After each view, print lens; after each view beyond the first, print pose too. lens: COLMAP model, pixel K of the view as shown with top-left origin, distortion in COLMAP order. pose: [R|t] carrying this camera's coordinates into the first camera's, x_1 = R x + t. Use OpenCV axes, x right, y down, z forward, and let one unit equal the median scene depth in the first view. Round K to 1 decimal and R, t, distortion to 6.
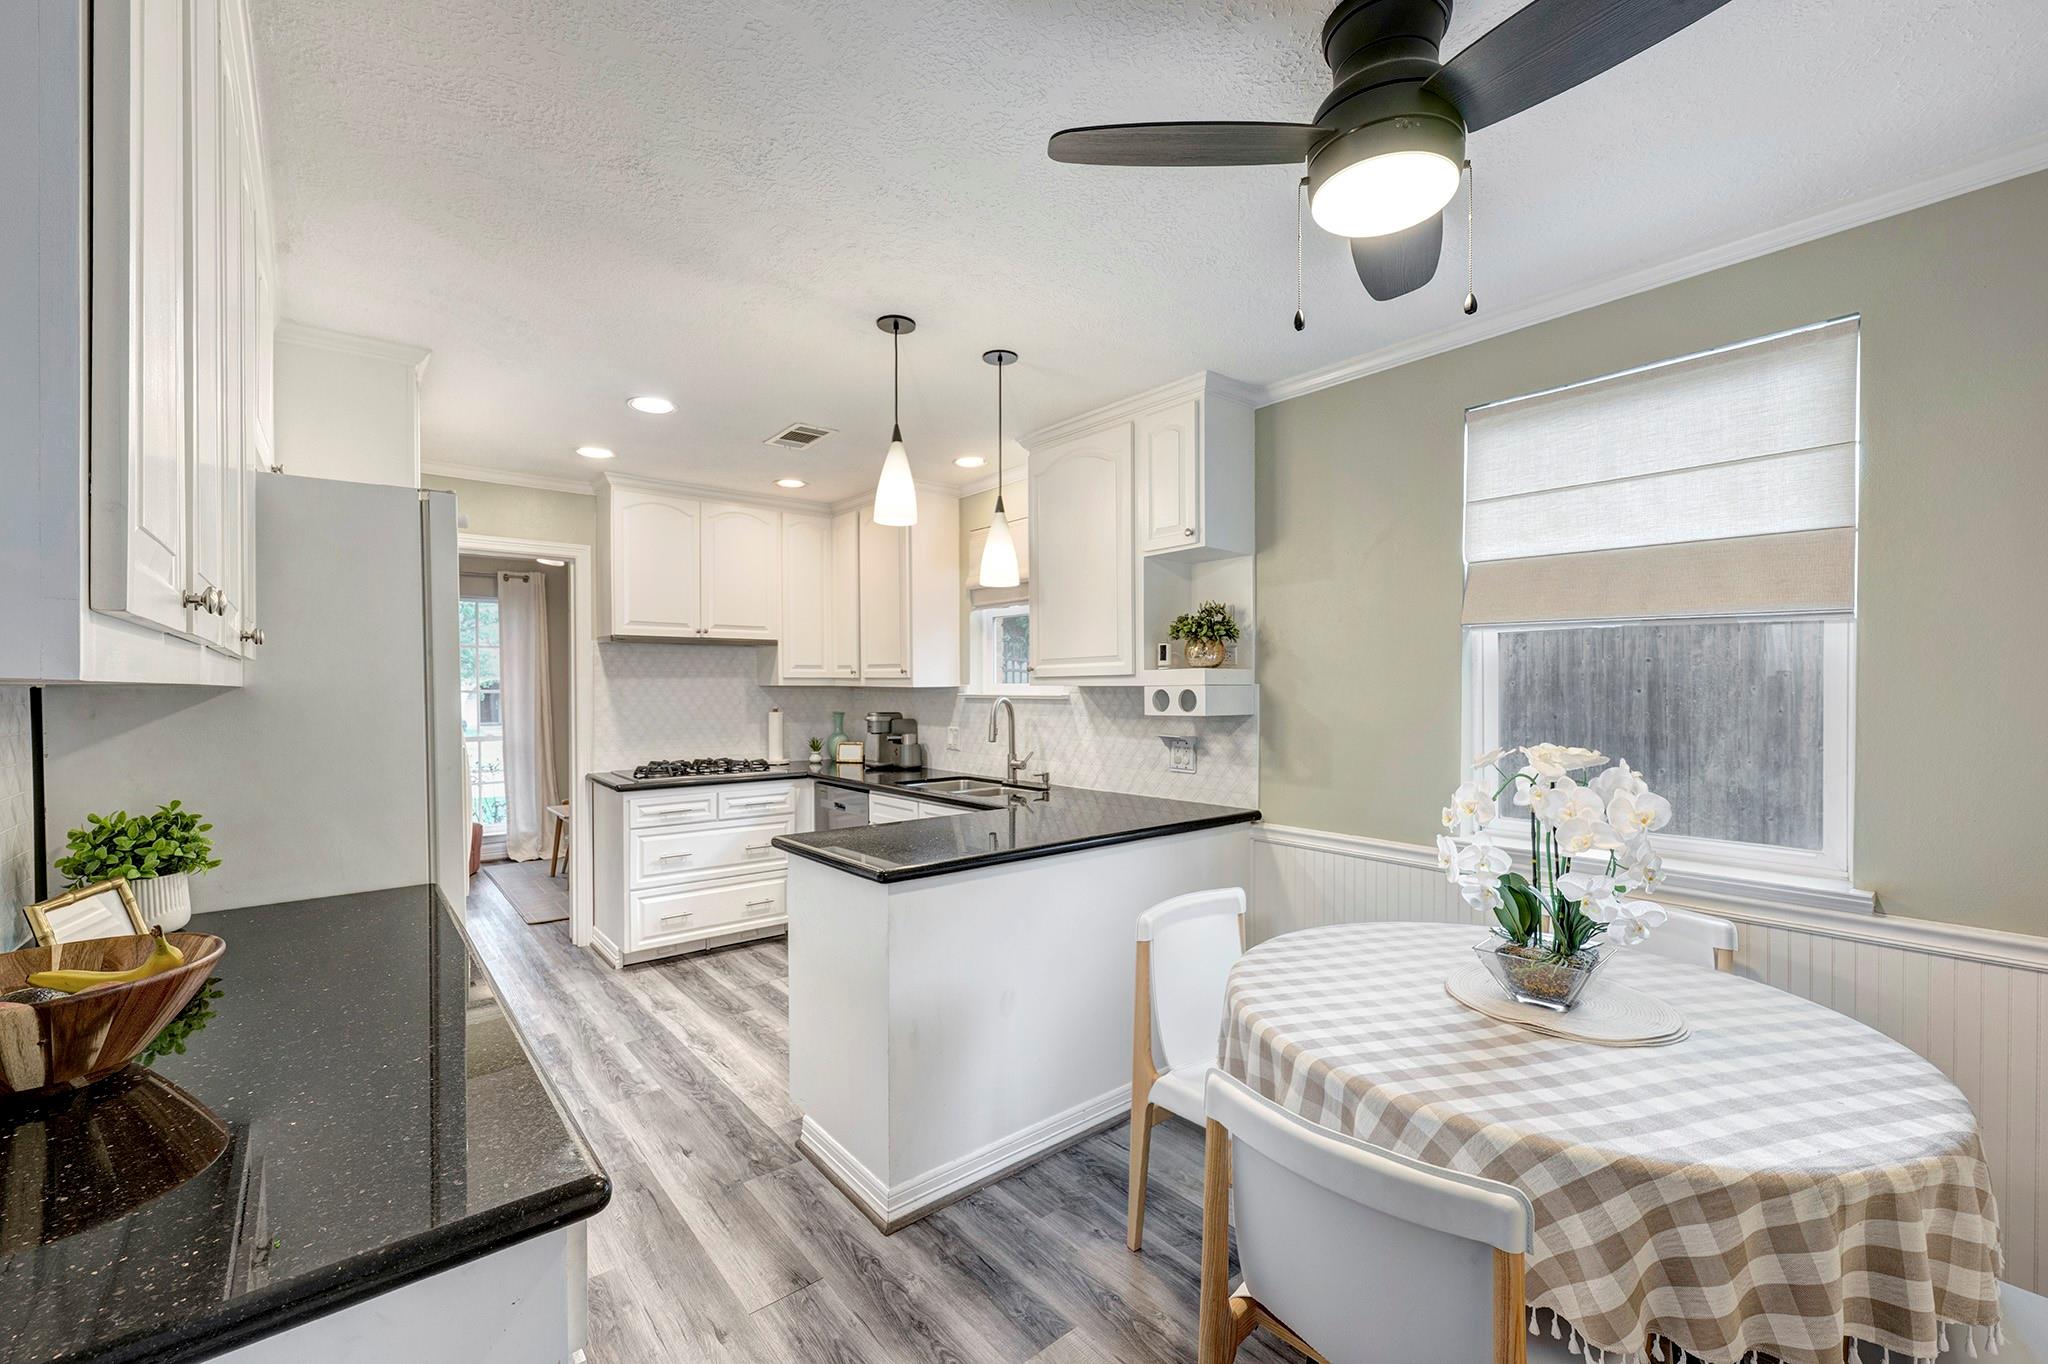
lens RADIAL K [[841.3, 0, 1024.0], [0, 841.3, 682.0], [0, 0, 1]] dist [-0.001612, -0.000126]
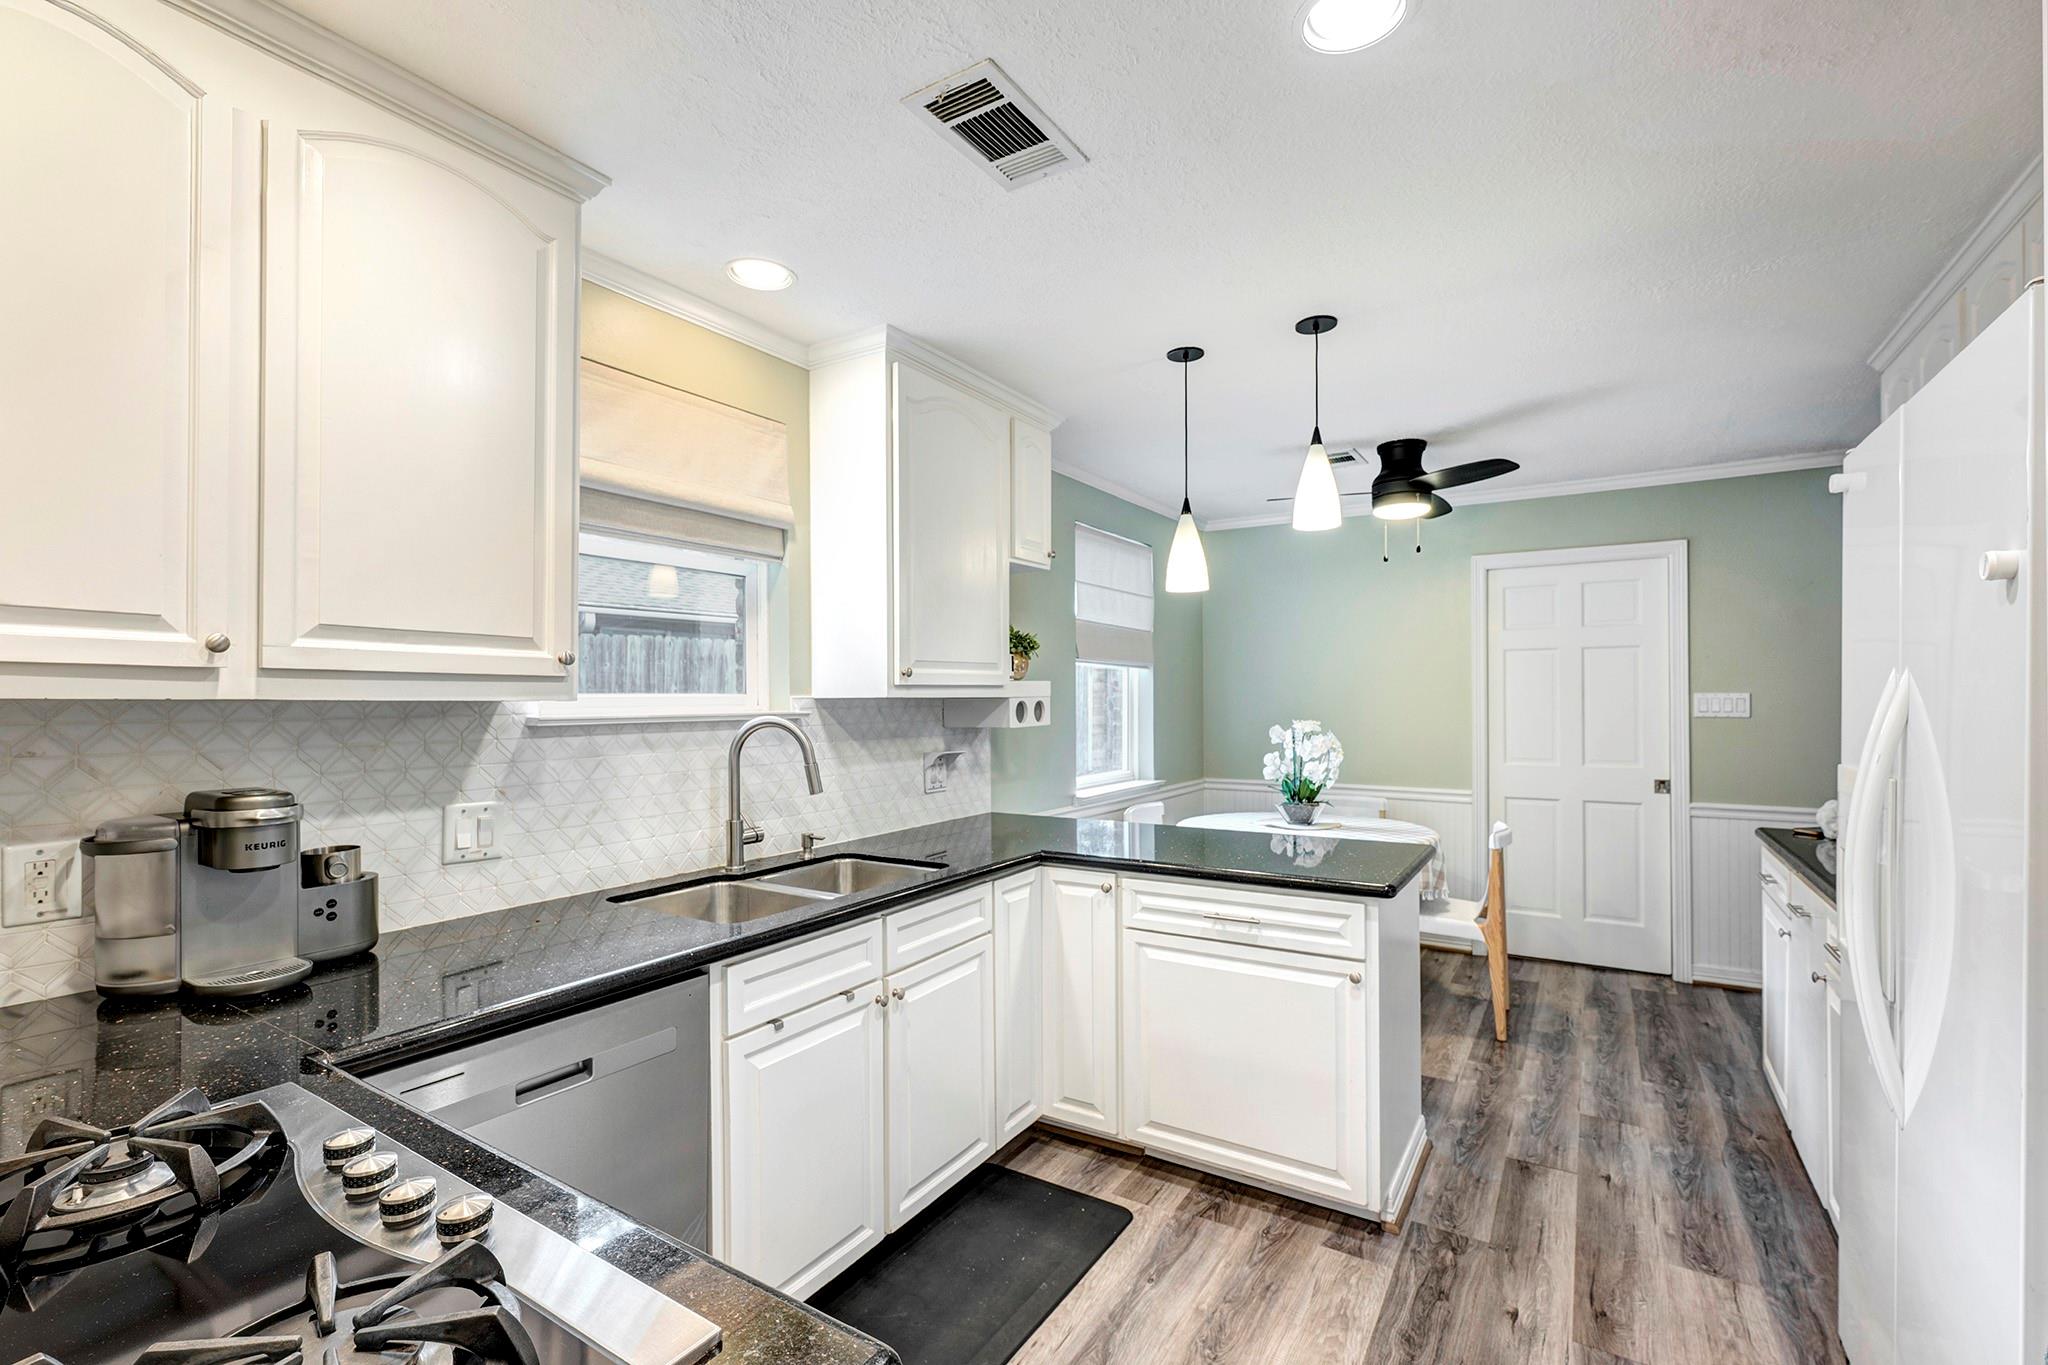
lens RADIAL K [[852.8, 0, 1024.0], [0, 852.8, 682.5], [0, 0, 1]] dist [0.000779, 0.000309]
pose [[-0.279761, 0.024898, 0.959747, -0.783351], [0.006178, 0.999690, -0.024133, 0.011963], [-0.960050, -0.000822, -0.279828, 1.250938]]
